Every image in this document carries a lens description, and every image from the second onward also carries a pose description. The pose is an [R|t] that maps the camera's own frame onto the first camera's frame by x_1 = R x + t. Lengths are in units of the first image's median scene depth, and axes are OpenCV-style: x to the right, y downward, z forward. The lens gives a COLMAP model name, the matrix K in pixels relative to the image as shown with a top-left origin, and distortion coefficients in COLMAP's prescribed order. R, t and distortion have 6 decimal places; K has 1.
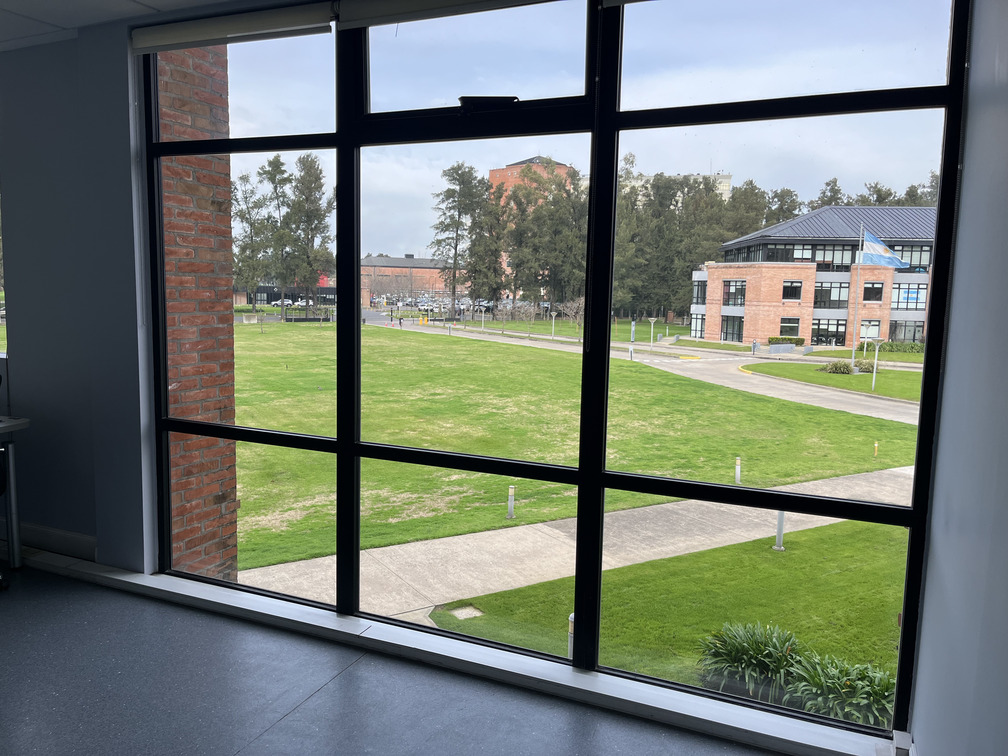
lens RADIAL K [[763.4, 0, 502.5], [0, 763.4, 376.7], [0, 0, 1]] dist [0.075447, -0.107867]
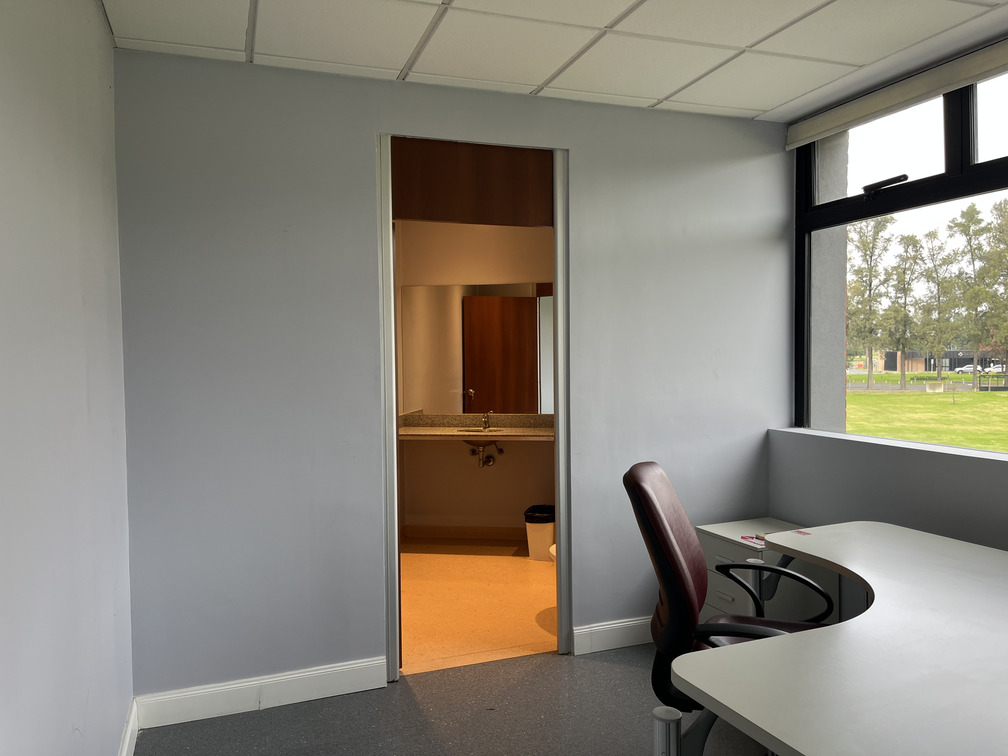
lens RADIAL K [[763.4, 0, 502.5], [0, 763.4, 376.7], [0, 0, 1]] dist [0.075447, -0.107867]
pose [[0.693374, -0.006287, -0.720550, -0.441273], [-0.056796, 0.996374, -0.063348, -0.028794], [0.718336, 0.084849, 0.690503, 0.202991]]
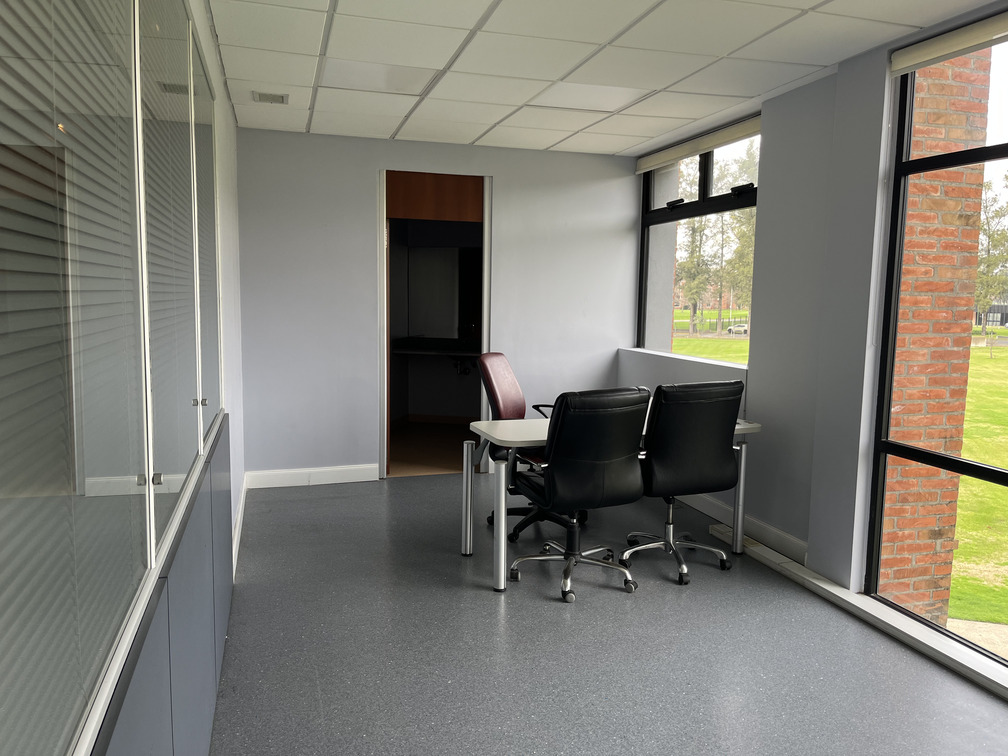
lens RADIAL K [[763.4, 0, 502.5], [0, 763.4, 376.7], [0, 0, 1]] dist [0.075447, -0.107867]
pose [[0.647234, 0.071312, -0.758948, -0.007659], [-0.090051, 0.995796, 0.016771, 0.000502], [0.756954, 0.057489, 0.650935, -0.010829]]
